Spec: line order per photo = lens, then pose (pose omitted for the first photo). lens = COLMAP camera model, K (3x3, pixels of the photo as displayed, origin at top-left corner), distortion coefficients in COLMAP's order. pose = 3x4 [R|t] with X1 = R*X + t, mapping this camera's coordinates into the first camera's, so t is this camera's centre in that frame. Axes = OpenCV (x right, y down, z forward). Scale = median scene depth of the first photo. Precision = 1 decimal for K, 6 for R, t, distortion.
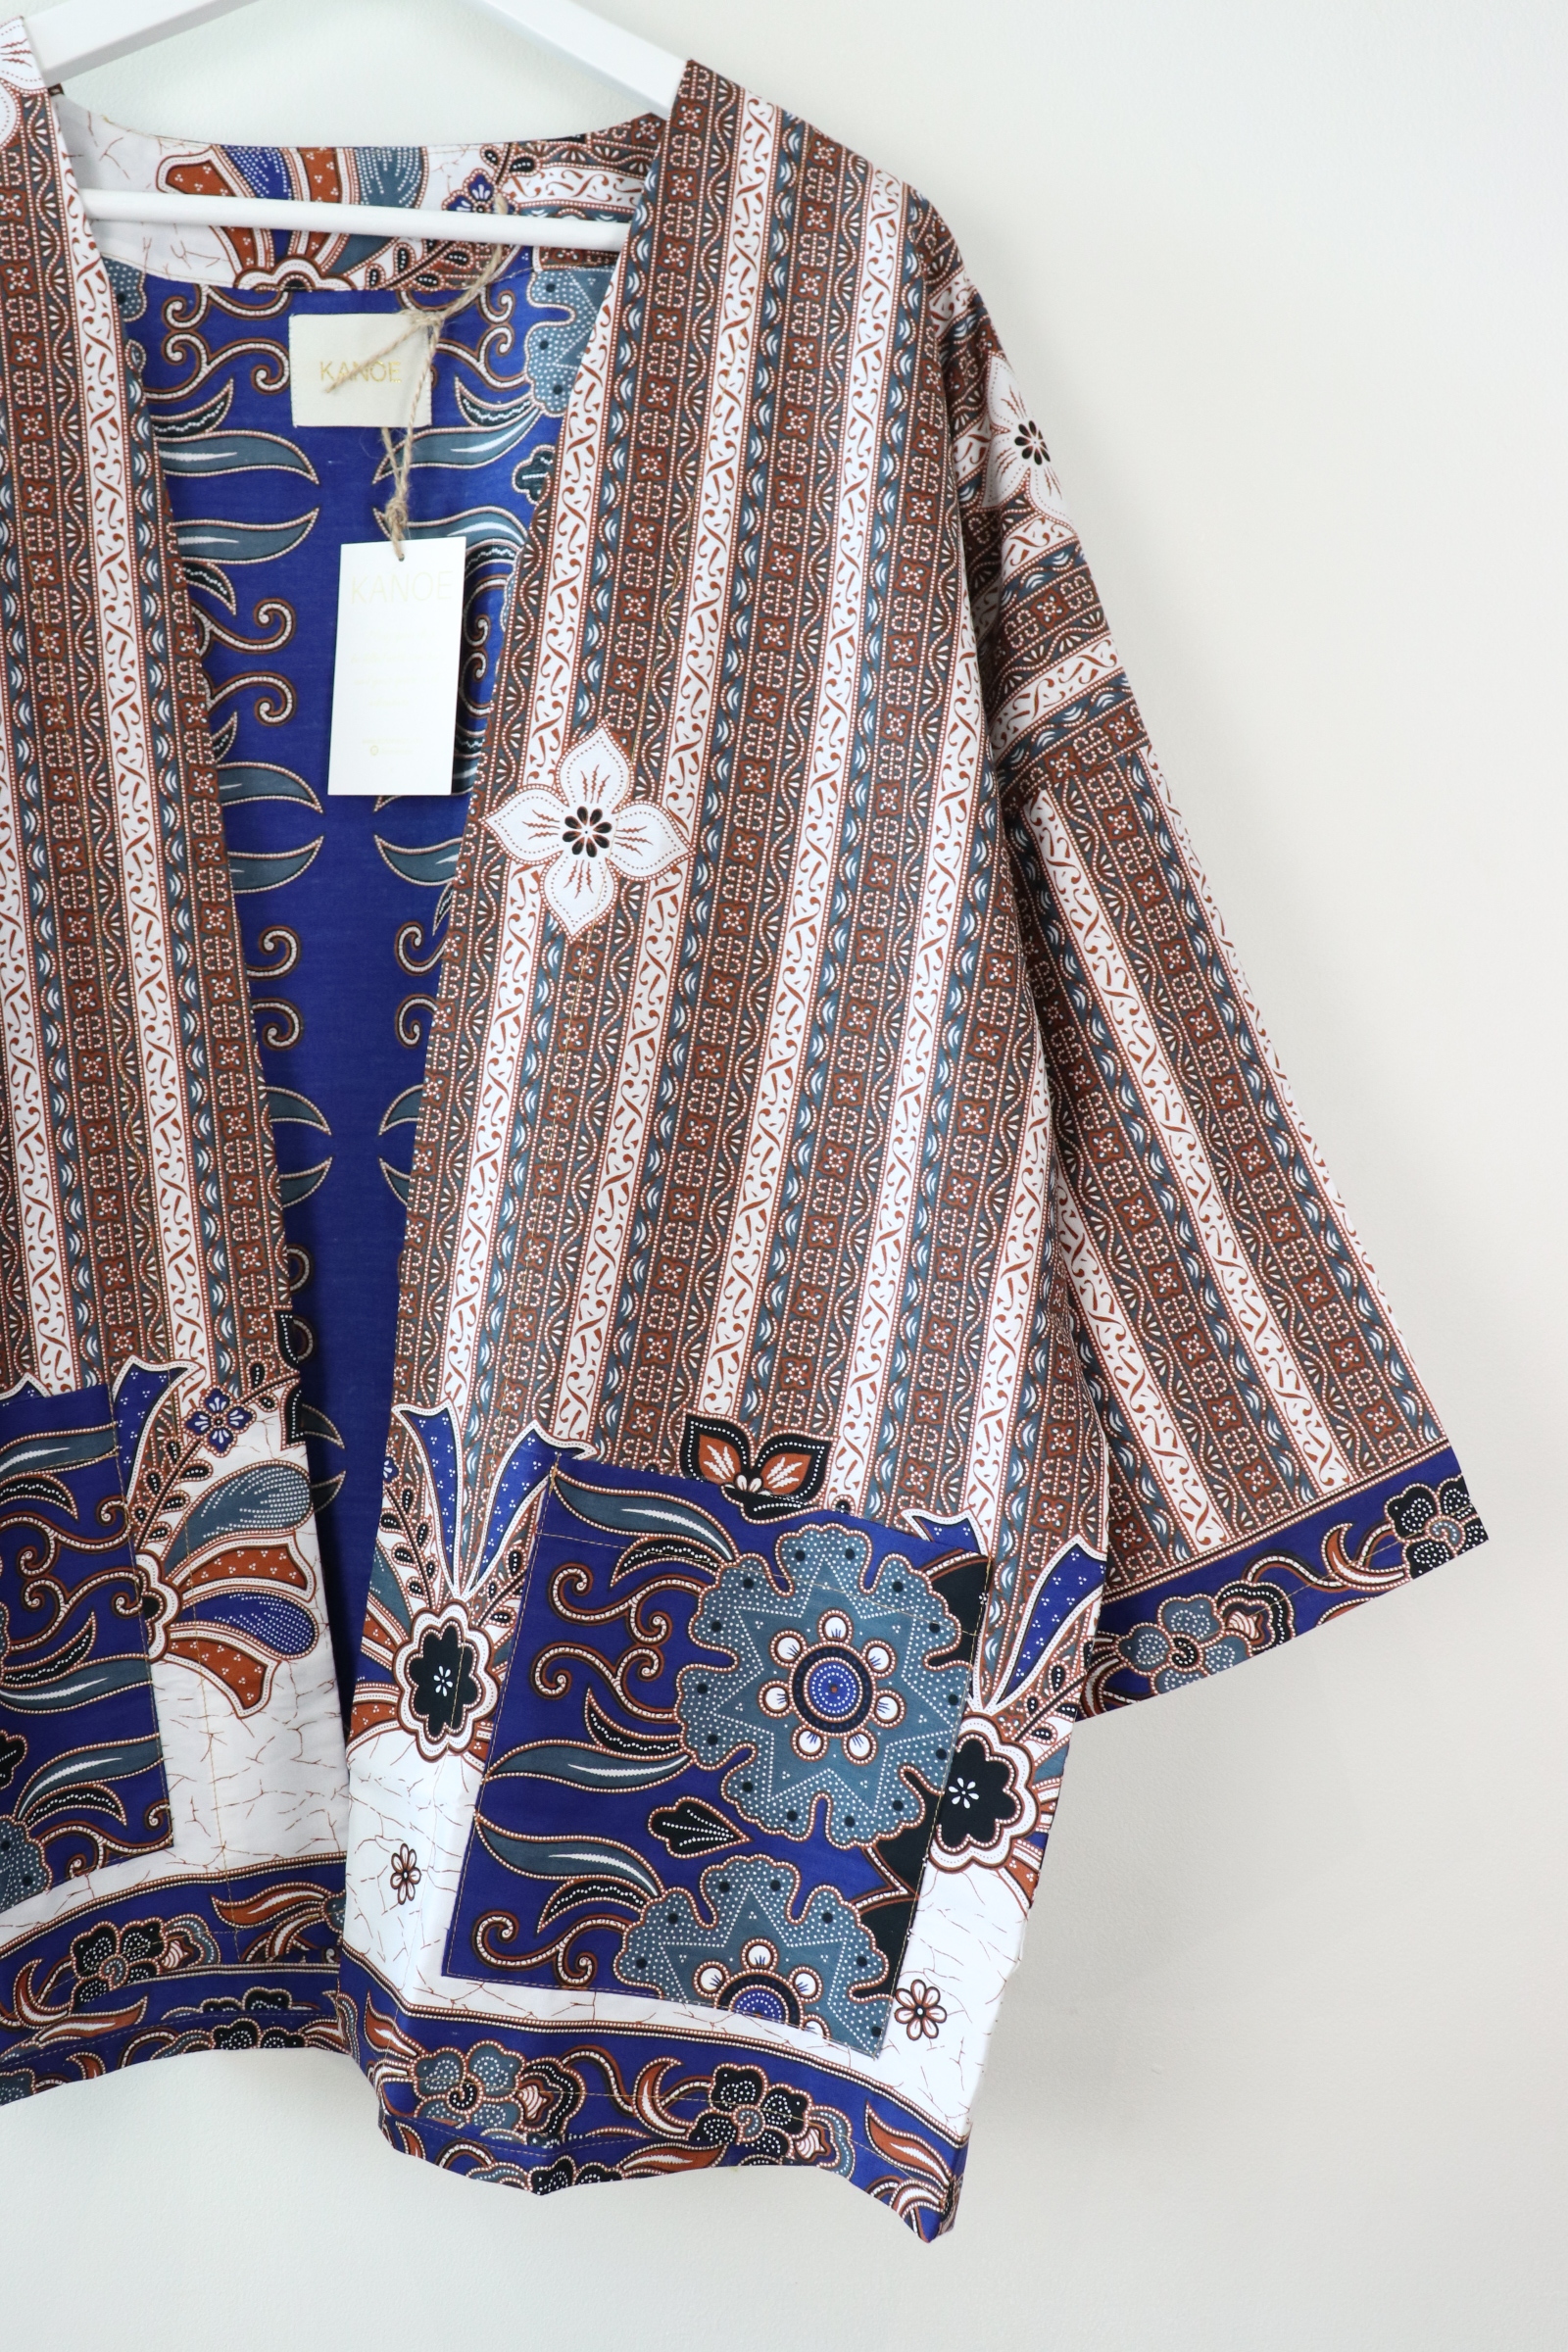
lens RADIAL K [[2397.7, 0, 783.9], [0, 2397.7, 1214.1], [0, 0, 1]] dist [-0.156699, 0.242112]
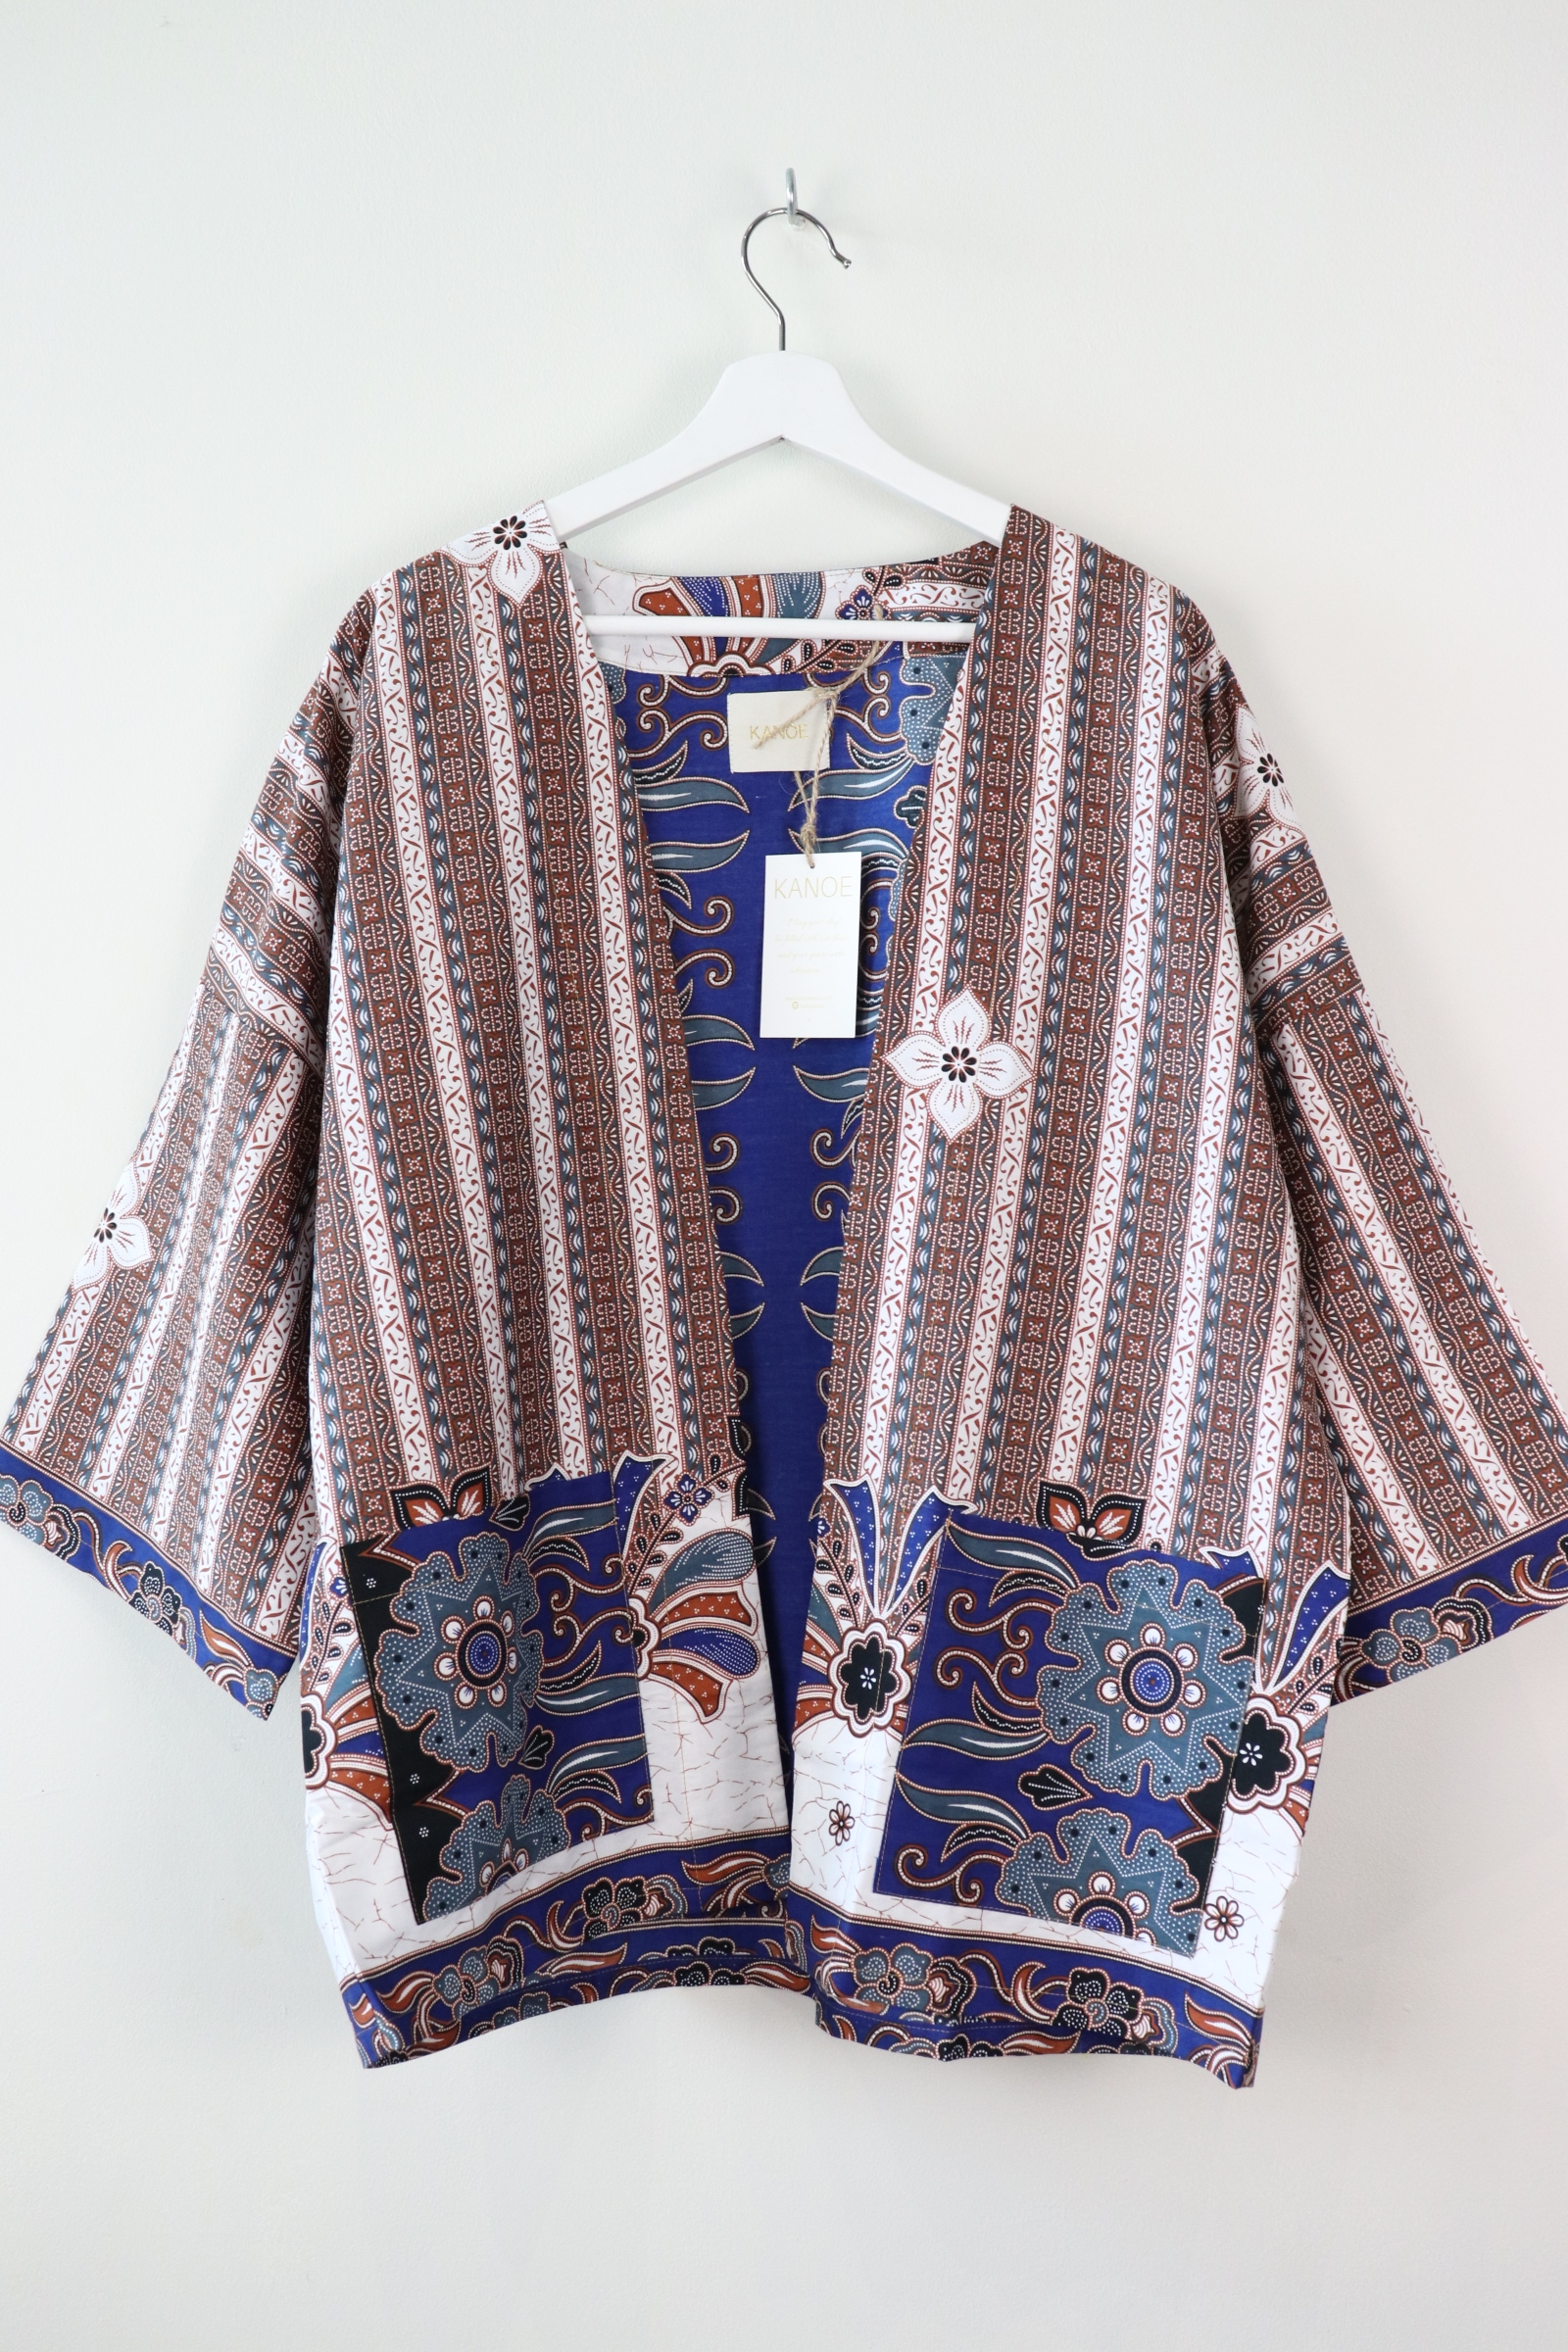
lens RADIAL K [[2650.1, 0, 784.0], [0, 2650.1, 1176.0], [0, 0, 1]] dist [-0.093768, 0.050646]
pose [[0.996652, -0.024192, -0.078105, -0.064257], [0.017517, 0.996224, -0.085035, 0.034965], [0.079867, 0.083382, 0.993312, -0.539409]]
